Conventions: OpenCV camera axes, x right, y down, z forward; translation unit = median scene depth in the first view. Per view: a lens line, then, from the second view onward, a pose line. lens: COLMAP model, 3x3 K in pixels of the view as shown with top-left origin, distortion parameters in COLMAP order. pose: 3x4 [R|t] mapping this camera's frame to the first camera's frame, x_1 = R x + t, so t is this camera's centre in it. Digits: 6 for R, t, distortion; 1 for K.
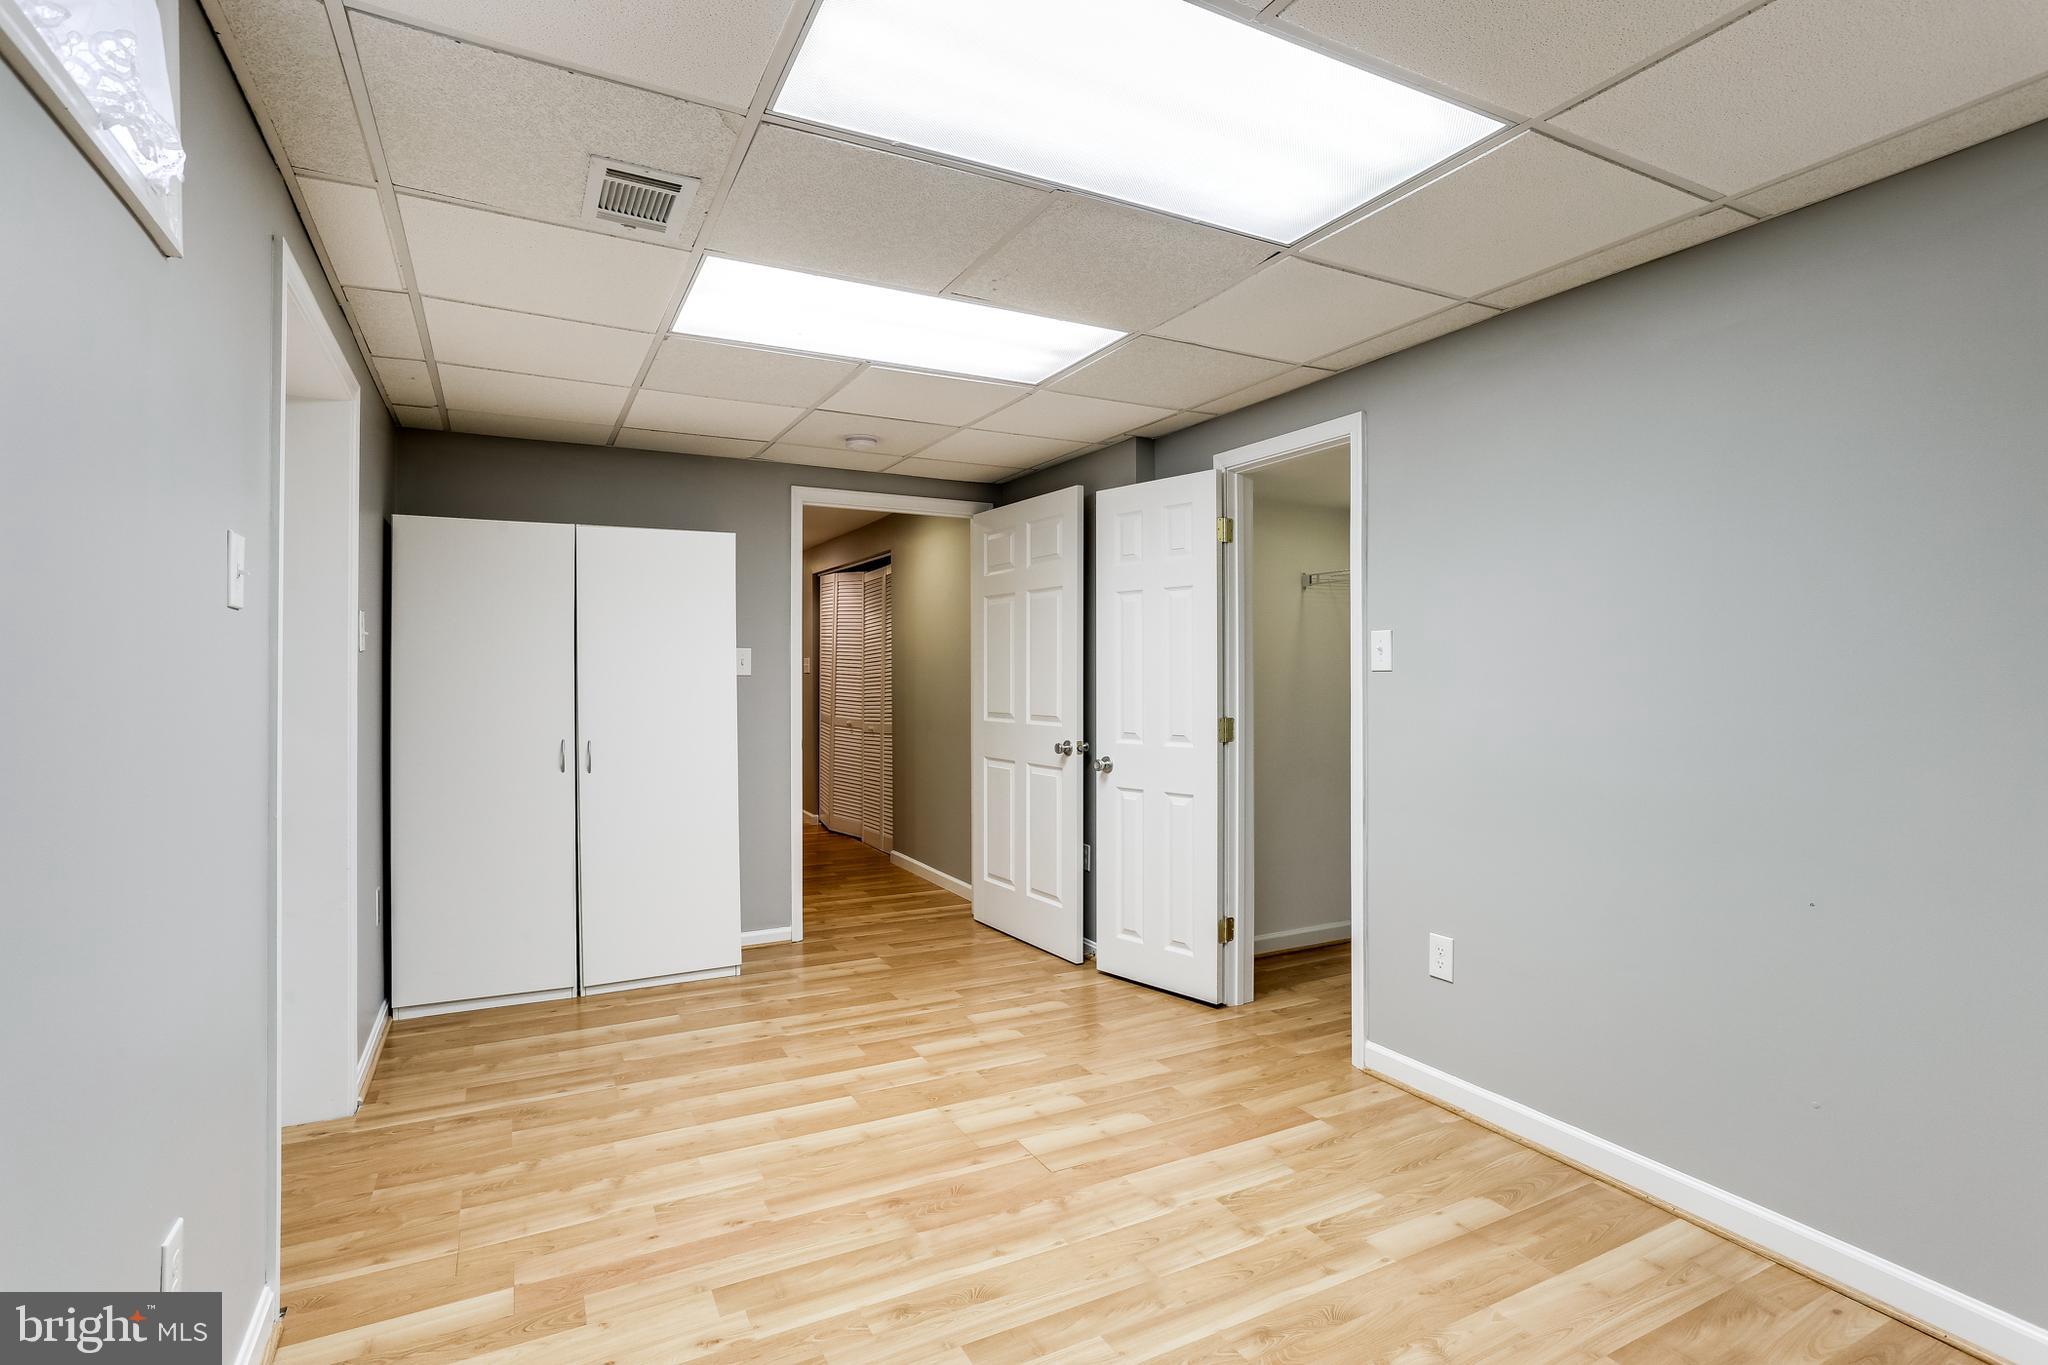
lens RADIAL K [[1017.7, 0, 1029.3], [0, 1017.7, 674.1], [0, 0, 1]] dist [0.002658, 0.000022]
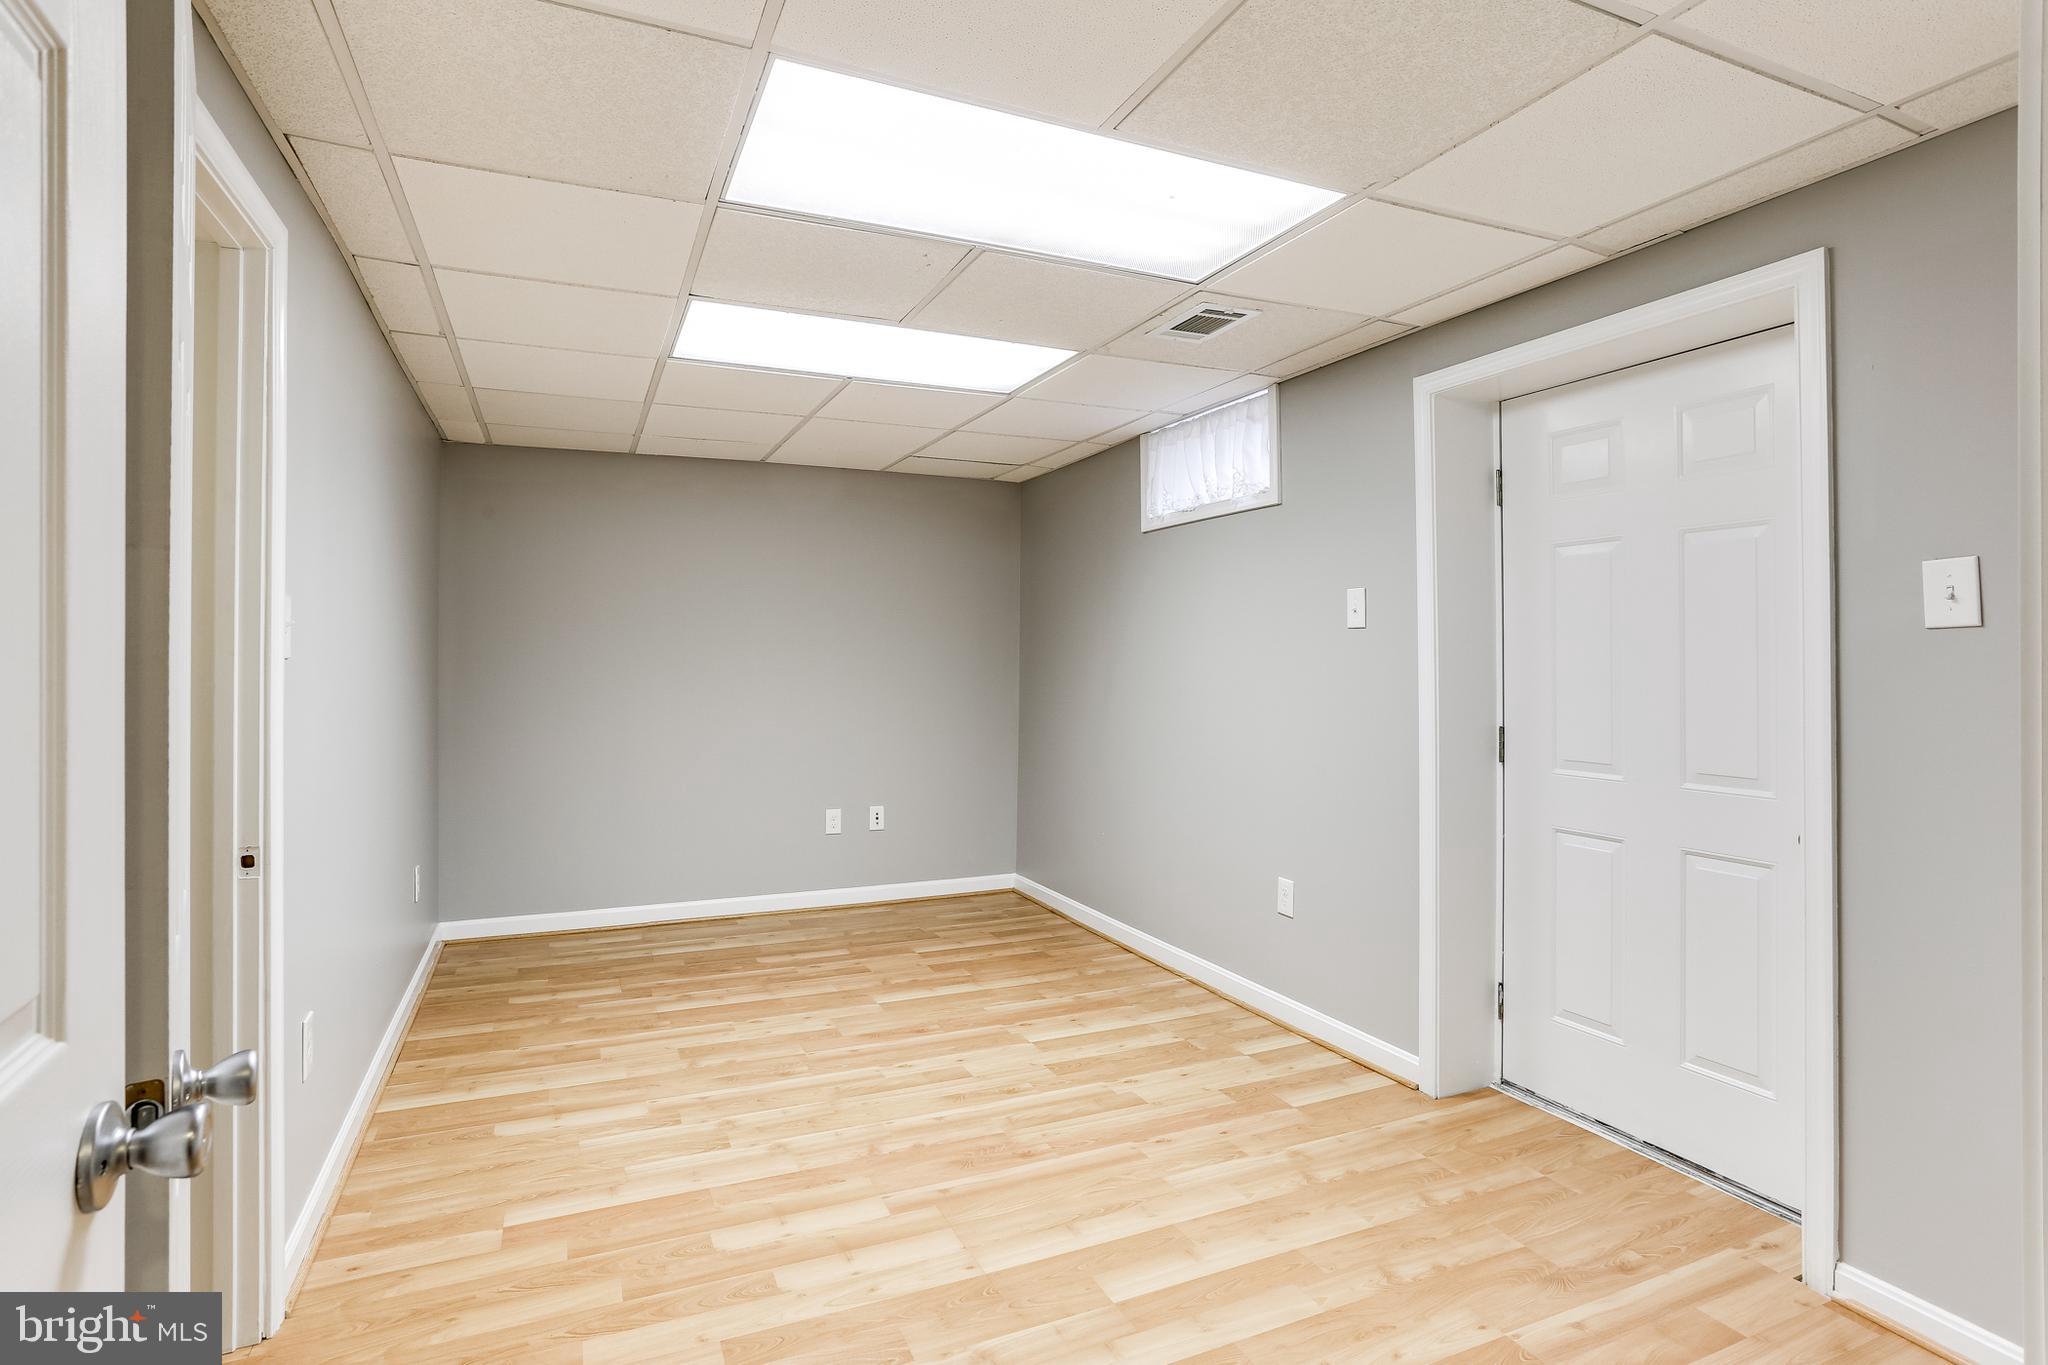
lens RADIAL K [[1017.7, 0, 1019.7], [0, 1017.7, 669.3], [0, 0, 1]] dist [0.002658, 0.000022]
pose [[-0.997839, 0.001561, 0.065694, -0.194227], [0.002150, 0.999958, 0.008894, -0.001943], [-0.065677, 0.009016, -0.997800, 2.038384]]
